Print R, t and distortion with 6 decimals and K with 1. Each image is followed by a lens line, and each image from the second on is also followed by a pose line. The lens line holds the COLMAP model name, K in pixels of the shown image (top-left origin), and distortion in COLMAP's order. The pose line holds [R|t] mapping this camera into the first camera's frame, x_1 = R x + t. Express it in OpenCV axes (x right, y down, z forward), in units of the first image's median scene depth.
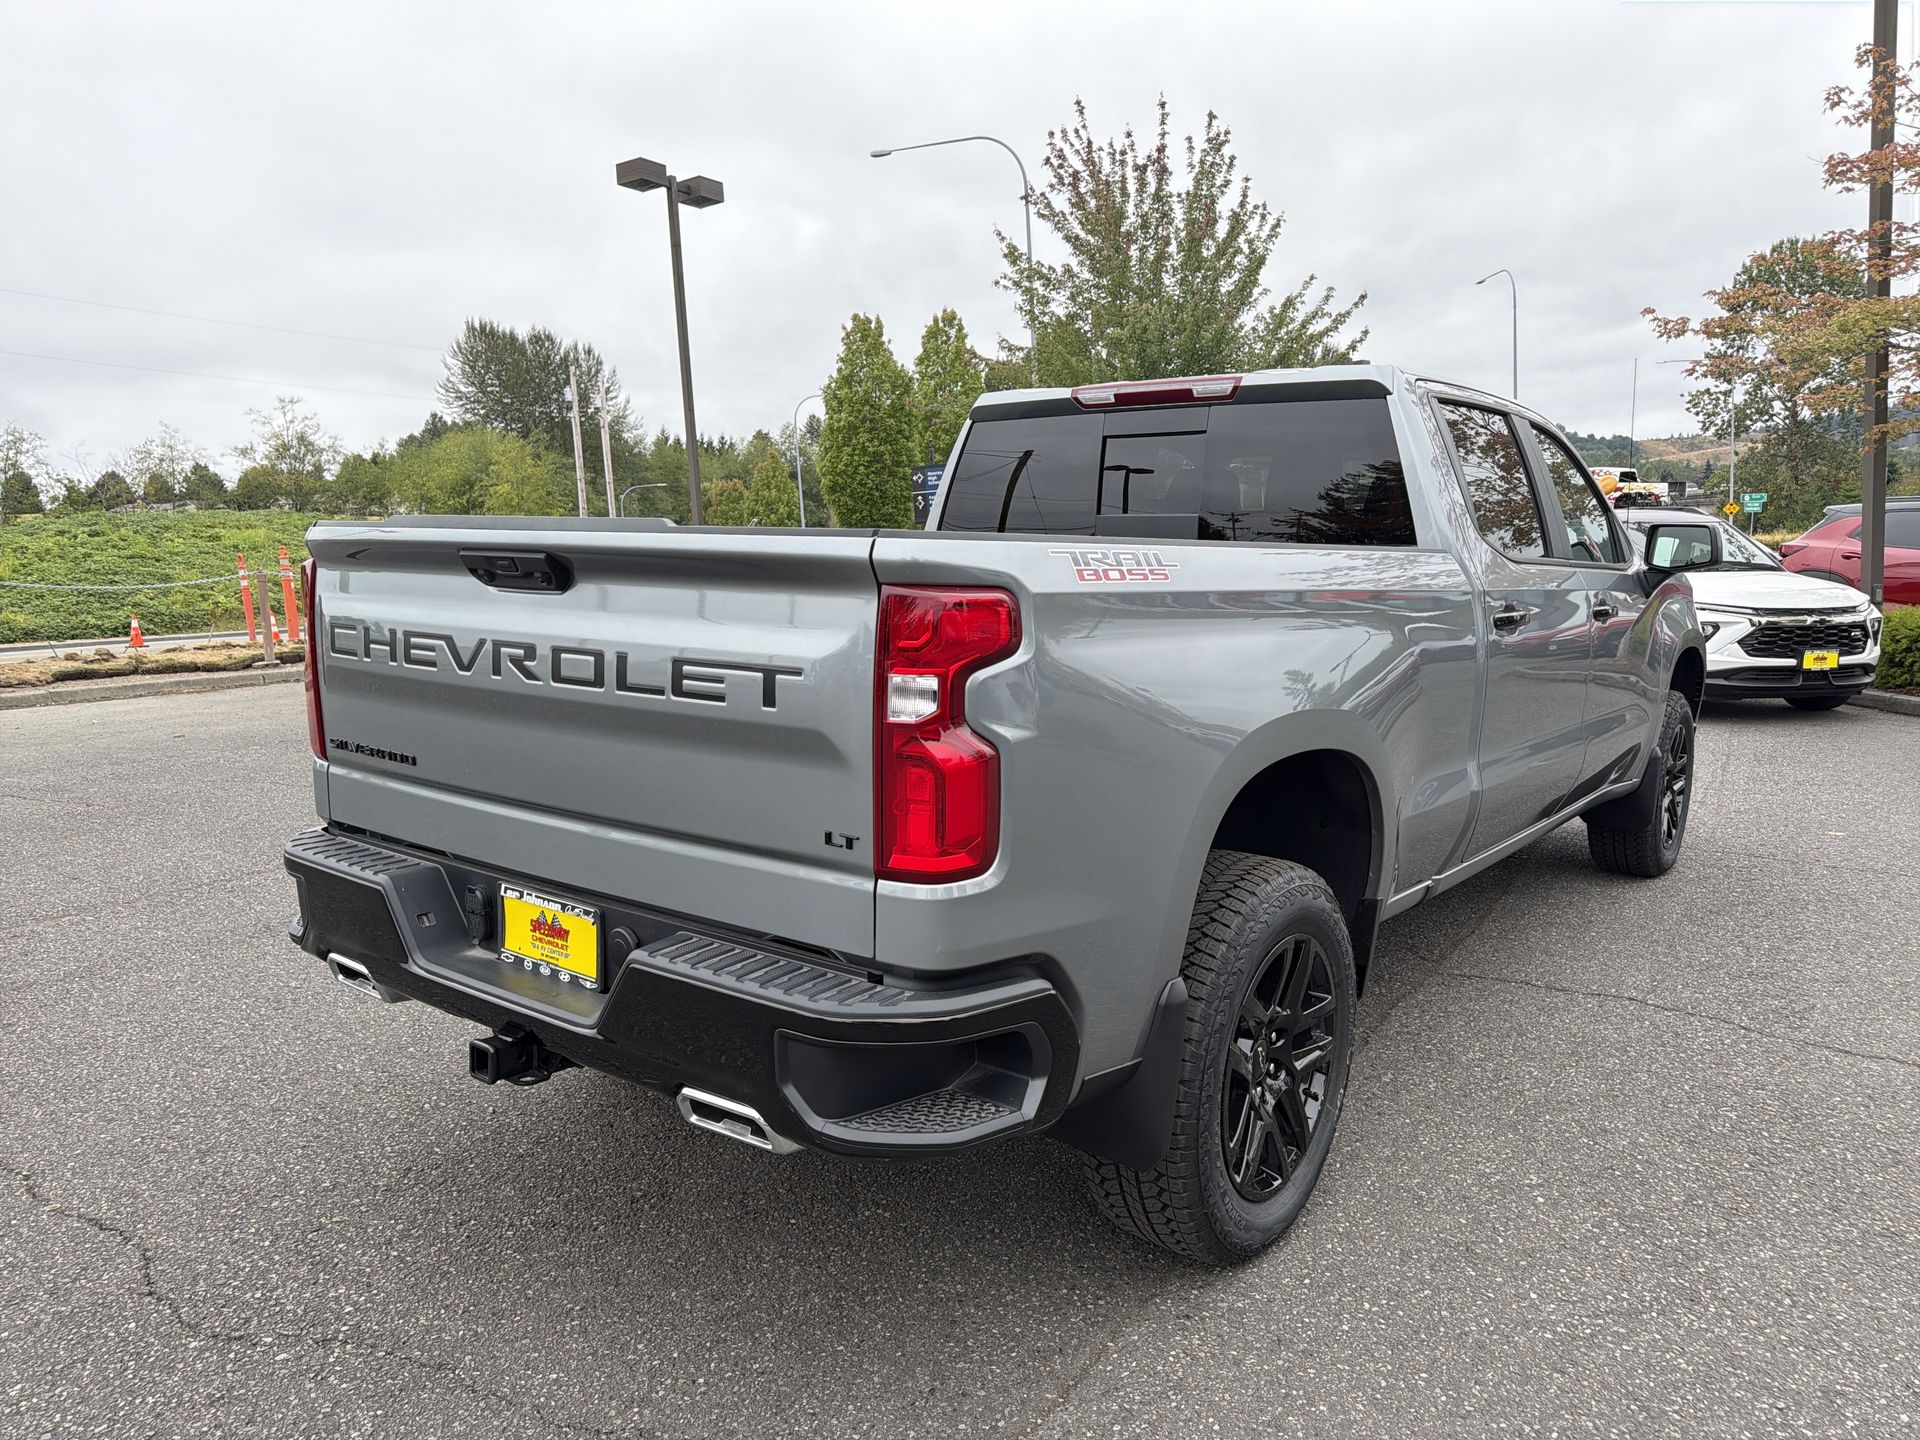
lens RADIAL K [[1367.9, 0, 968.2], [0, 1367.9, 733.9], [0, 0, 1]] dist [0.040477, -0.037483]
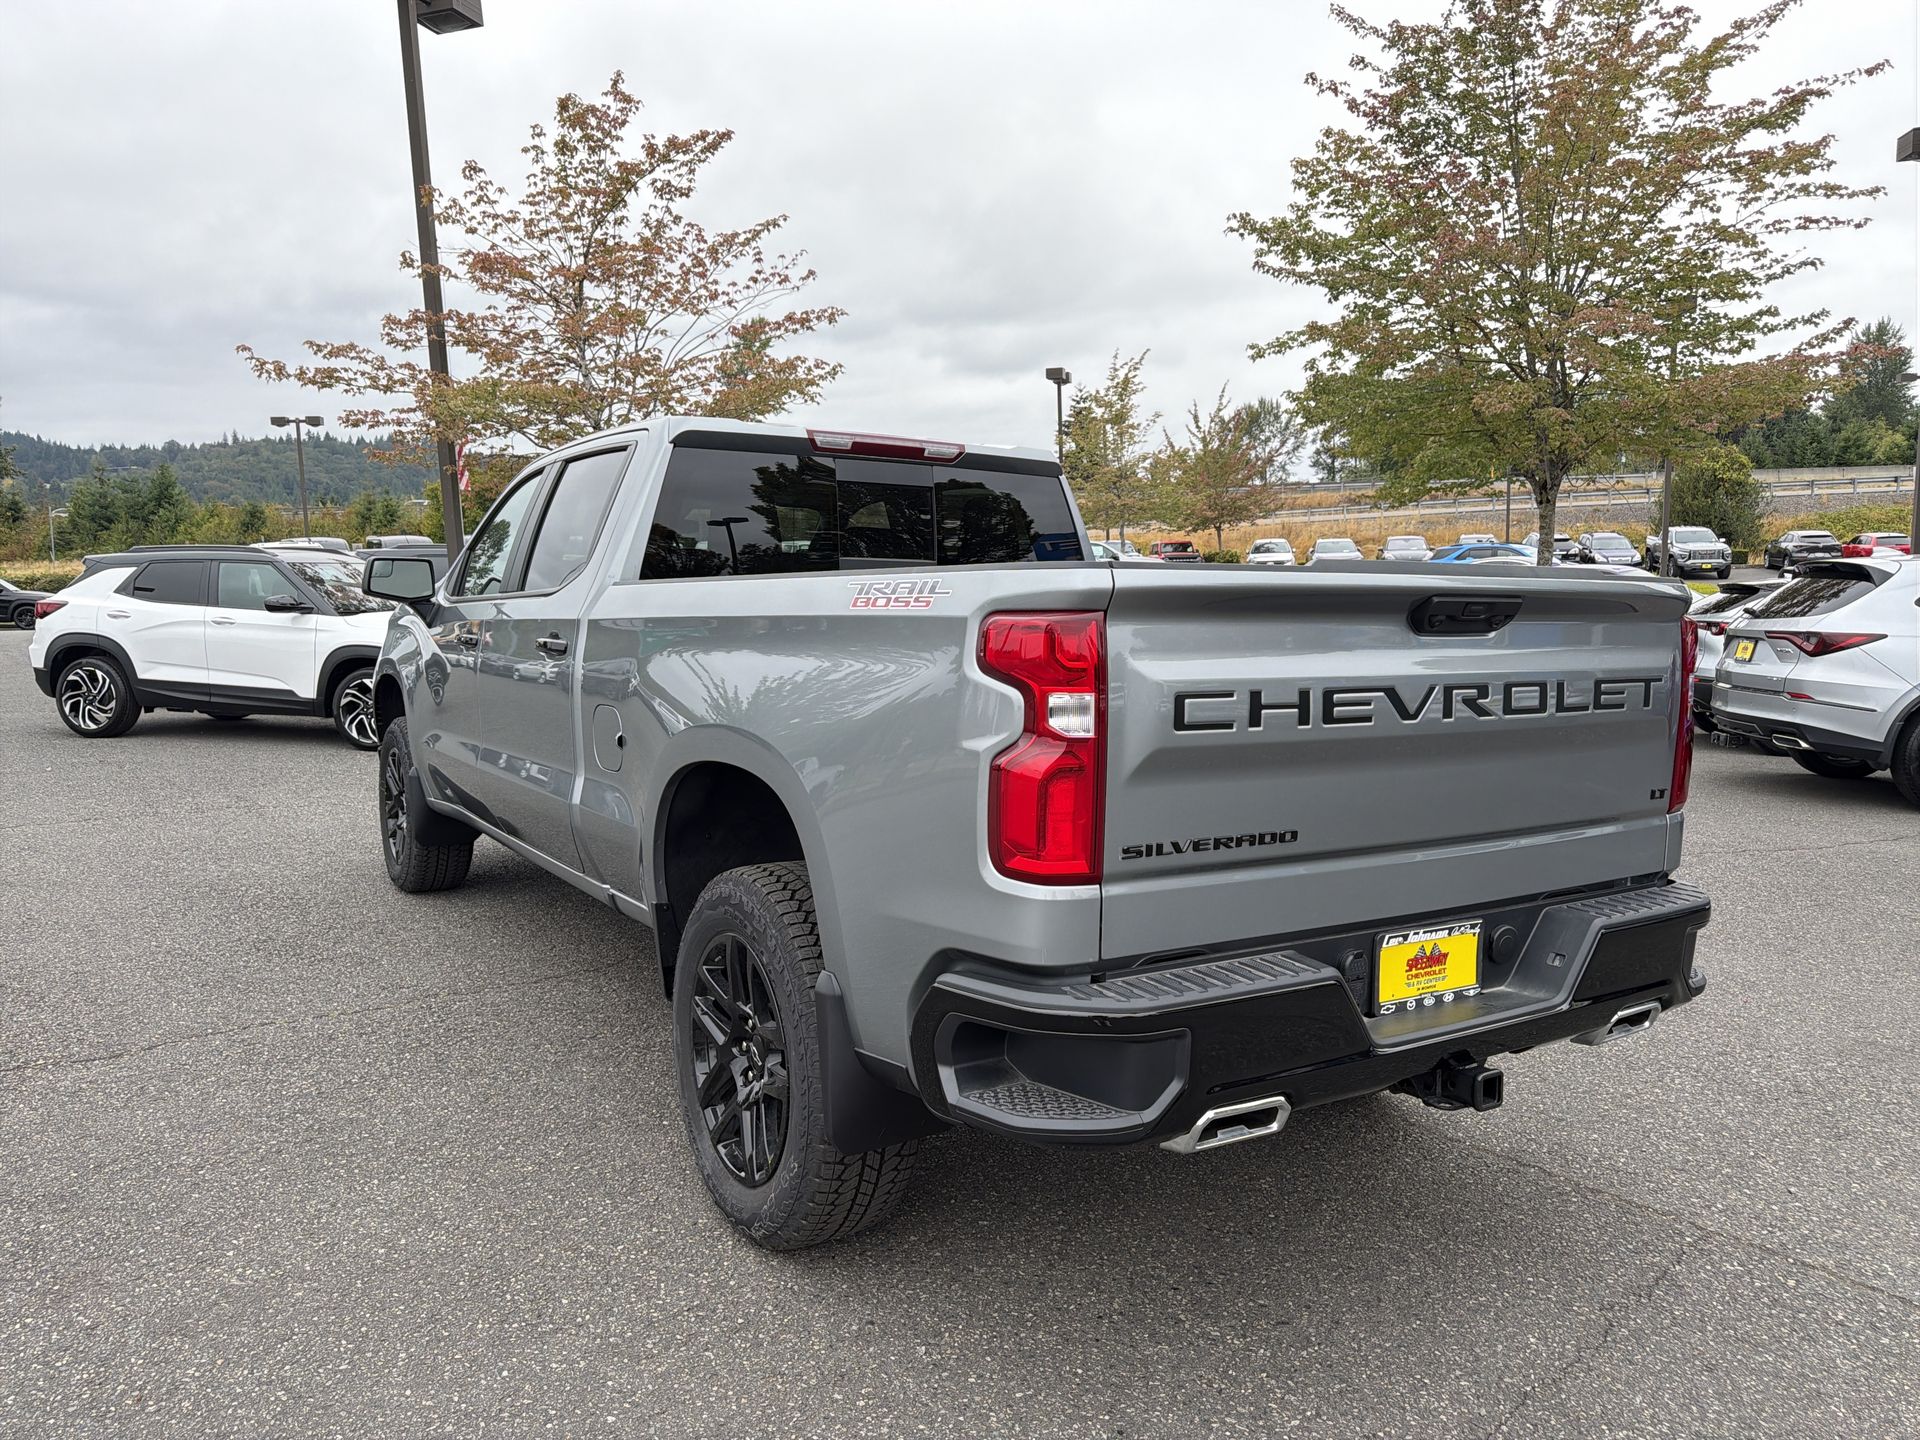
lens RADIAL K [[1367.9, 0, 980.0], [0, 1367.9, 719.5], [0, 0, 1]] dist [0.040477, -0.037483]
pose [[0.340173, -0.089119, 0.936130, -1.264769], [0.123331, 0.991128, 0.049538, -0.120563], [-0.932240, 0.098602, 0.348146, 0.860979]]
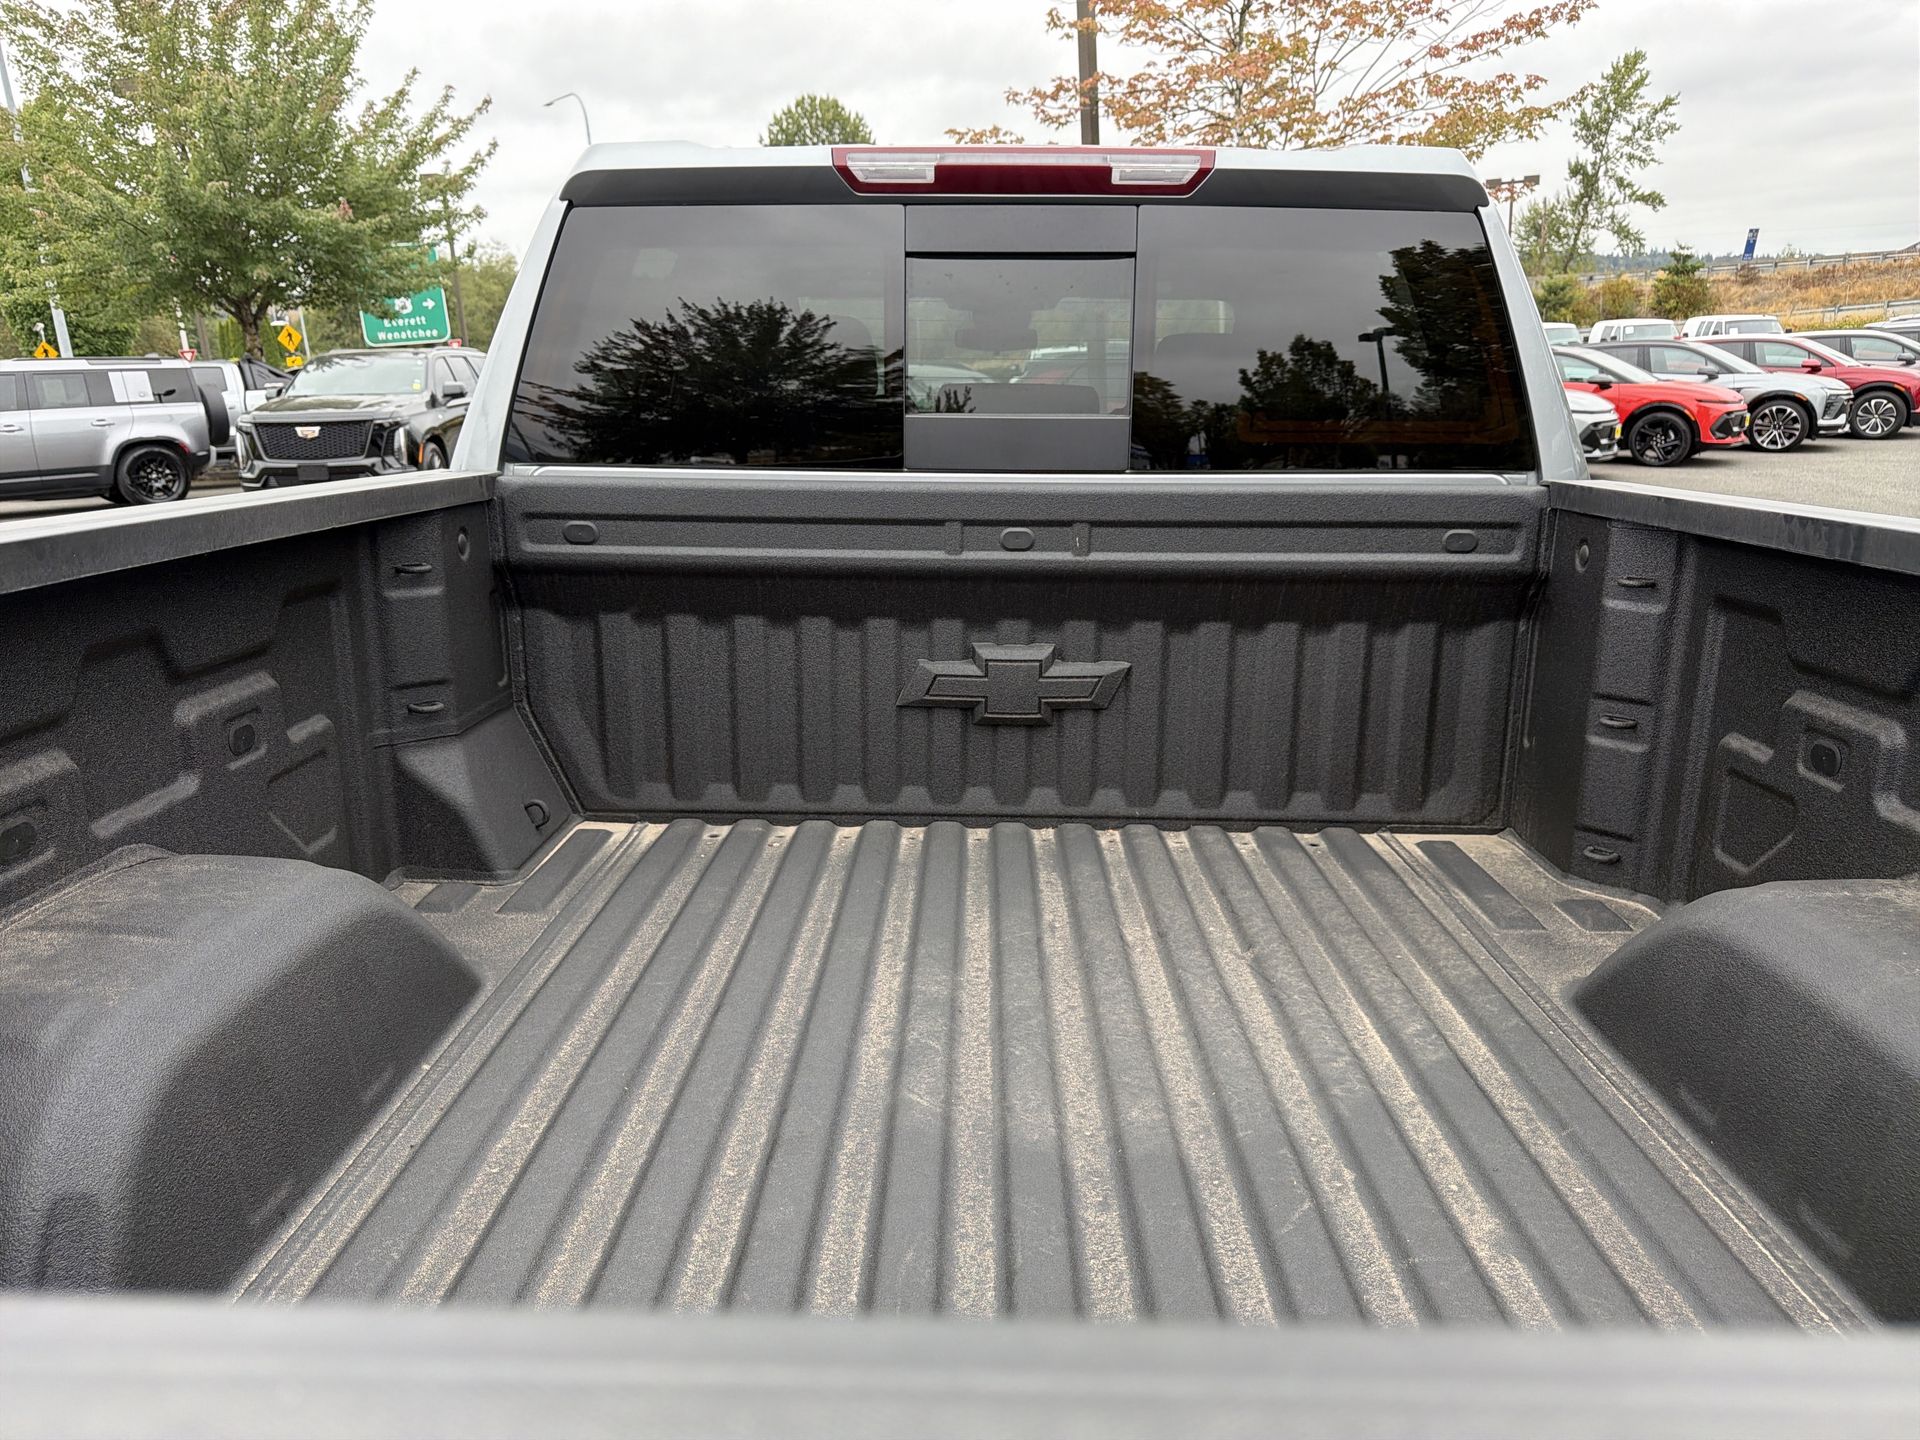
lens RADIAL K [[1367.9, 0, 974.3], [0, 1367.9, 725.0], [0, 0, 1]] dist [0.040477, -0.037483]
pose [[0.800456, -0.151888, 0.579828, -0.304323], [0.089710, 0.986823, 0.134657, -0.171084], [-0.592641, -0.055771, 0.803534, 0.868923]]
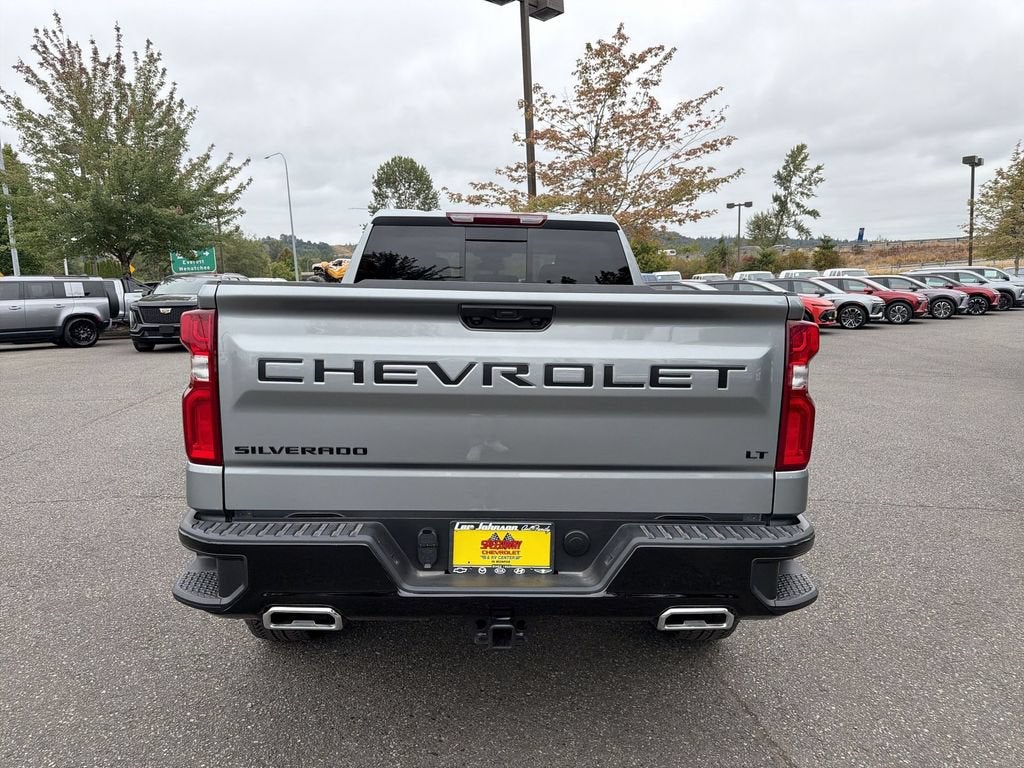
lens RADIAL K [[729.6, 0, 517.0], [0, 729.6, 383.3], [0, 0, 1]] dist [0.040477, -0.037483]
pose [[0.769058, -0.072318, 0.635074, -0.744347], [0.083418, 0.996437, 0.012451, -0.046086], [-0.633712, 0.043401, 0.772351, 0.307790]]
